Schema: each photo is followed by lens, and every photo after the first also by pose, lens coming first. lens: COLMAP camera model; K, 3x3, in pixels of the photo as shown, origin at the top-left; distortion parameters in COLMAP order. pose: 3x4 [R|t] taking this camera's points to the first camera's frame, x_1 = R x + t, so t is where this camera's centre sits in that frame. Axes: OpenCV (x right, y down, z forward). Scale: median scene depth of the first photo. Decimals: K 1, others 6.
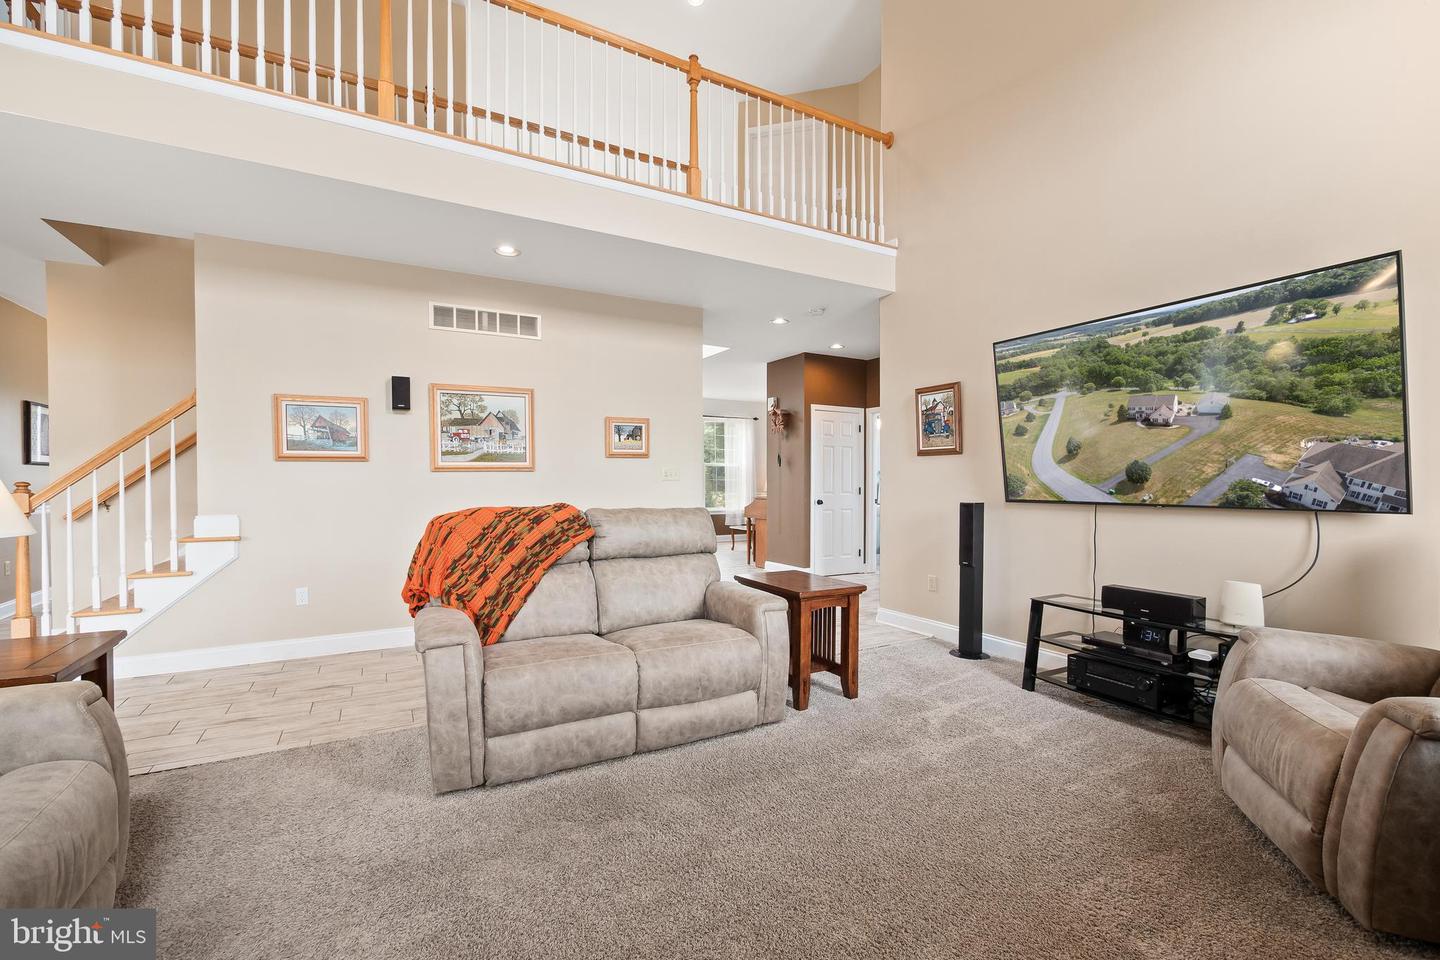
lens RADIAL K [[609.7, 0, 720.0], [0, 609.7, 480.0], [0, 0, 1]] dist [-0.000738, 0.000012]
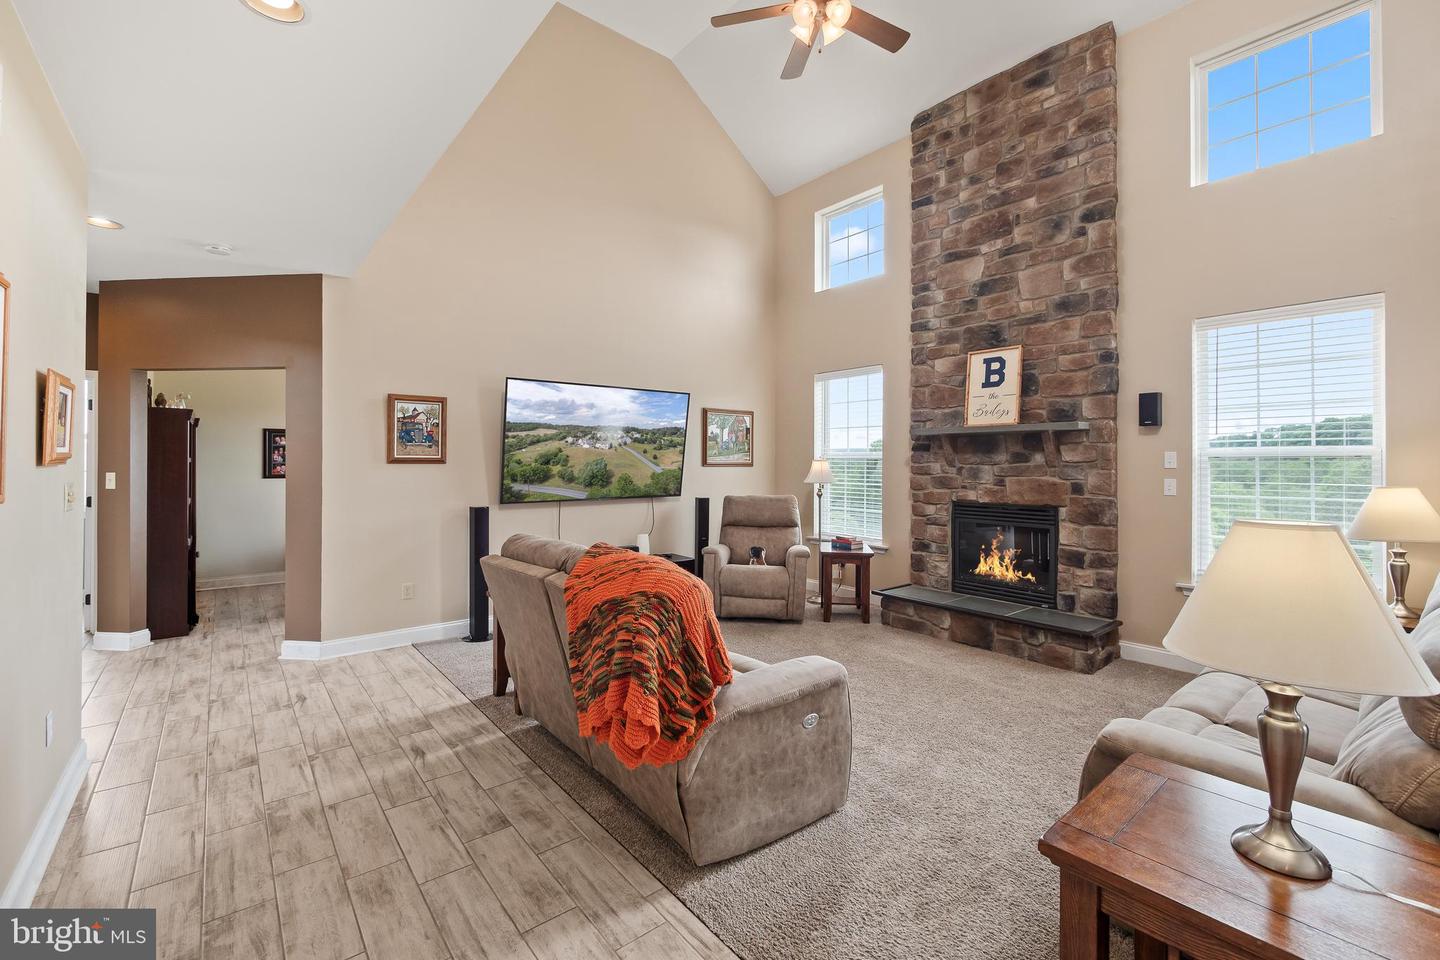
lens RADIAL K [[606.8, 0, 720.2], [0, 606.8, 456.4], [0, 0, 1]] dist [-0.002596, -0.000131]
pose [[-0.184114, 0.005836, 0.982888, -0.733520], [0.001503, 0.999983, -0.005656, -0.046946], [-0.982904, 0.000436, -0.184119, 0.692972]]
